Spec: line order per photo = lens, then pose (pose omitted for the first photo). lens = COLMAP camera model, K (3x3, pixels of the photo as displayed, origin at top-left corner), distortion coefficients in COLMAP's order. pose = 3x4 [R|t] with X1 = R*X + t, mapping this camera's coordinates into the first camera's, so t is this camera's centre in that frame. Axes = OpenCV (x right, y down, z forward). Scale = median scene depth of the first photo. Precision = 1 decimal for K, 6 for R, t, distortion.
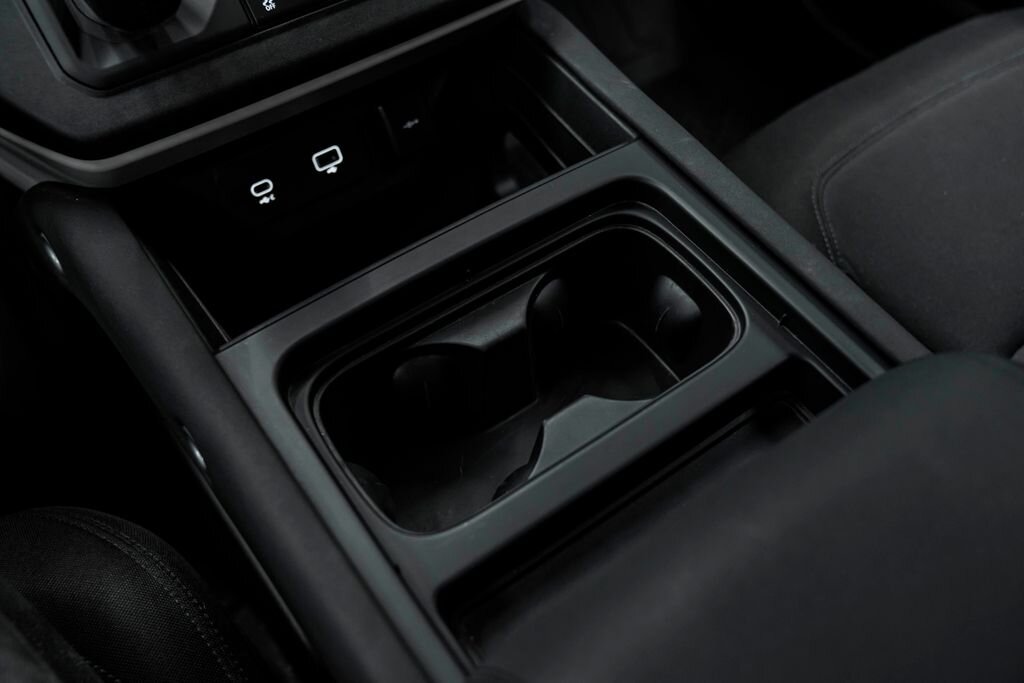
lens RADIAL K [[944.4, 0, 512.0], [0, 944.4, 341.5], [0, 0, 1]] dist [0.000518, 0.003075]
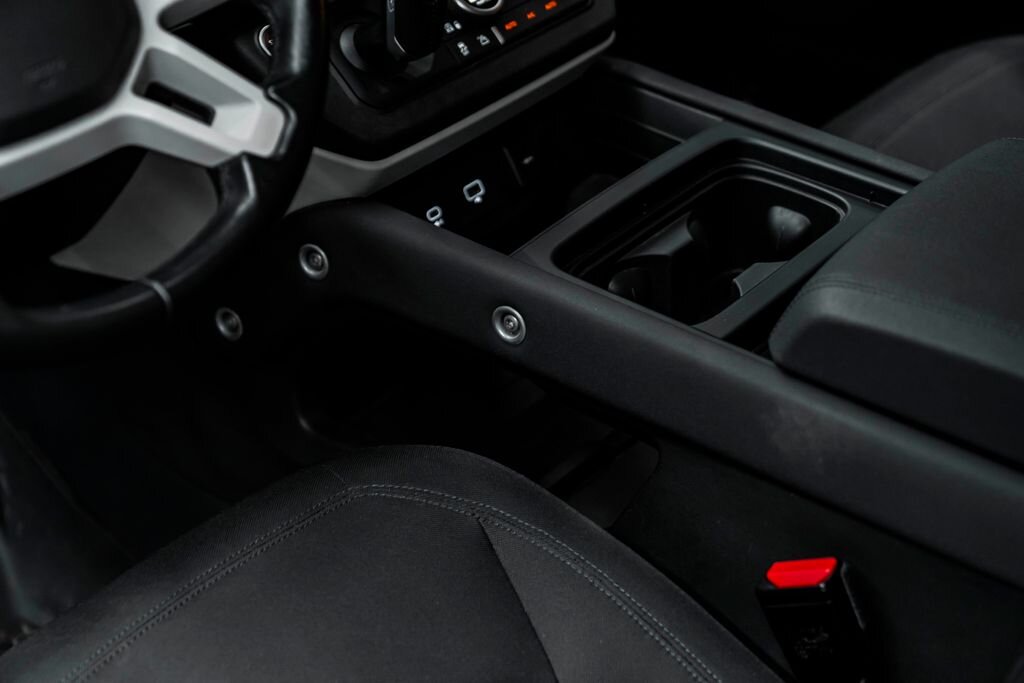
lens RADIAL K [[1859.4, 0, 512.0], [0, 1859.4, 341.5], [0, 0, 1]] dist [-0.009461, -0.023498]
pose [[0.965483, -0.164698, 0.201783, -0.713025], [0.224395, 0.919294, -0.323335, 0.823469], [-0.132246, 0.357454, 0.924520, -1.220581]]
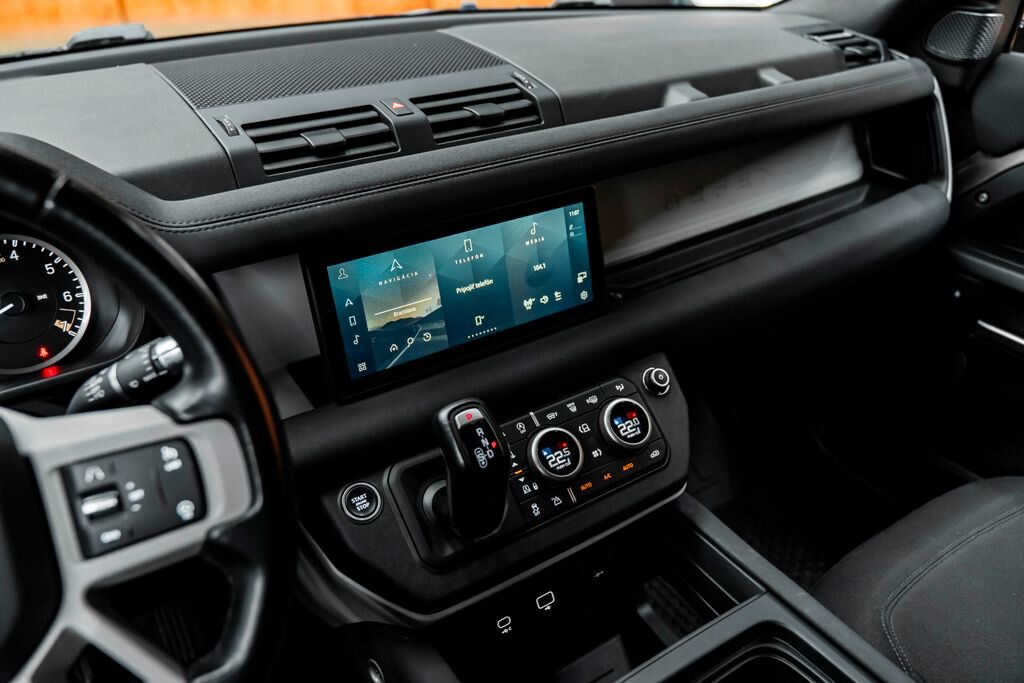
lens RADIAL K [[844.5, 0, 512.0], [0, 844.5, 341.5], [0, 0, 1]] dist [-0.013067, 0.008643]
pose [[0.999485, -0.007150, -0.031286, -0.220354], [-0.006080, 0.915016, -0.403372, -0.036509], [0.031511, 0.403355, 0.914501, -0.381397]]
